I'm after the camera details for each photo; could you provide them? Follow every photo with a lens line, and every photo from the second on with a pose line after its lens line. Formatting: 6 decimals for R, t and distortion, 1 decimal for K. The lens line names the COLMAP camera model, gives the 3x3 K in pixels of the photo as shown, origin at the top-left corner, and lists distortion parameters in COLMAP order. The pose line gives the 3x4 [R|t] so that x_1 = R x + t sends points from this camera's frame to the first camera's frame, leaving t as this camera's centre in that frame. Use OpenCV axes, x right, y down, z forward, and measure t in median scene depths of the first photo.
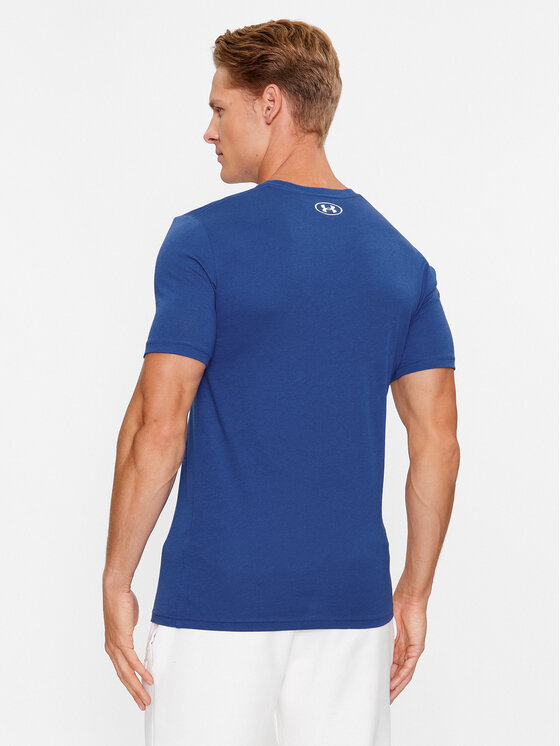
lens RADIAL K [[1254.0, 0, 280.0], [0, 1254.0, 373.0], [0, 0, 1]] dist [0.028872, -0.008465]
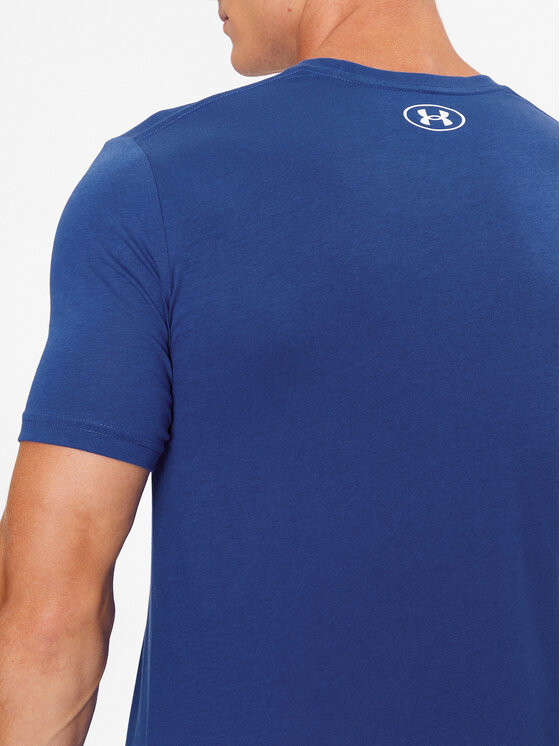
lens RADIAL K [[1254.0, 0, 280.0], [0, 1254.0, 373.0], [0, 0, 1]] dist [0.028872, -0.008465]
pose [[0.987622, 0.005857, -0.156741, 0.055815], [0.001937, 0.998771, 0.049523, -0.059425], [0.156838, -0.049214, 0.986397, 0.526811]]
